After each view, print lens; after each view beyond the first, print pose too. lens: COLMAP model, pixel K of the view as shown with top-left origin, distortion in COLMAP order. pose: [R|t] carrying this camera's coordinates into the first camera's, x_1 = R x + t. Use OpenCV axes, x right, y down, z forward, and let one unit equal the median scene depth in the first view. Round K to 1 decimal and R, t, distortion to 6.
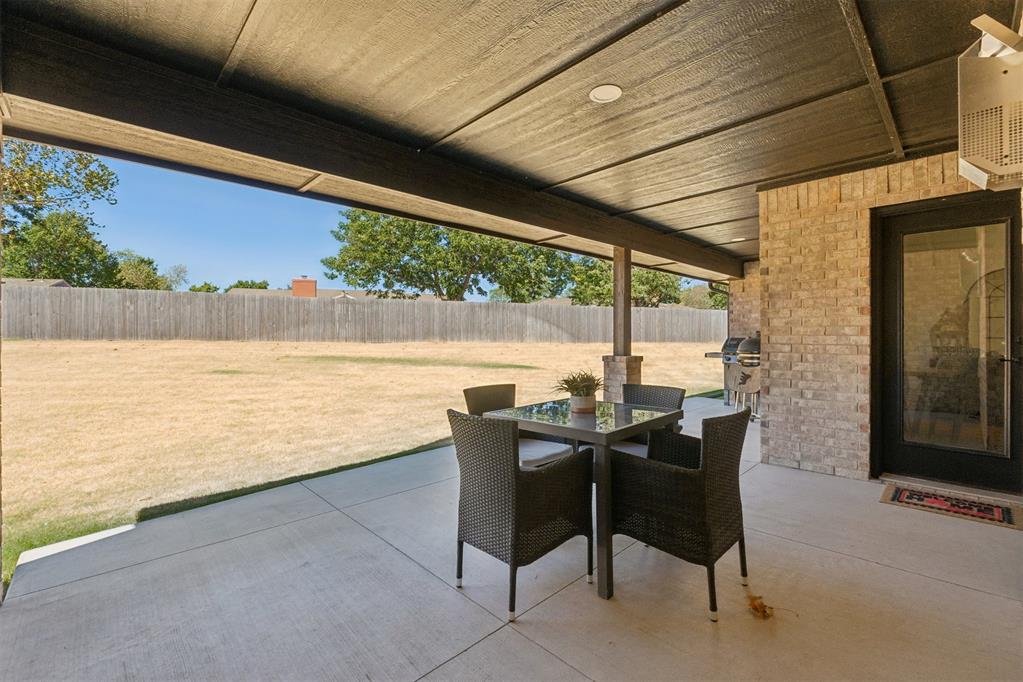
lens RADIAL K [[431.7, 0, 510.0], [0, 431.7, 338.7], [0, 0, 1]] dist [-0.002891, -0.000465]
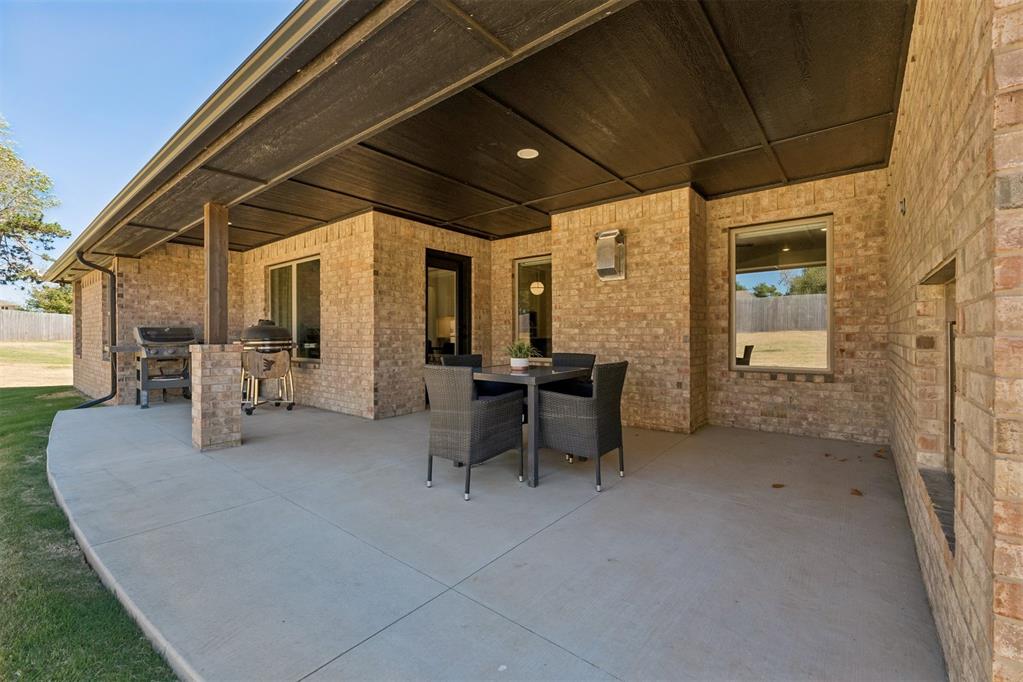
lens RADIAL K [[431.7, 0, 510.0], [0, 431.7, 338.7], [0, 0, 1]] dist [-0.002891, -0.000465]
pose [[-0.118041, -0.007928, 0.992977, -0.797071], [0.008322, 0.999925, 0.008973, 0.036929], [-0.992974, 0.009322, -0.117967, 0.792657]]
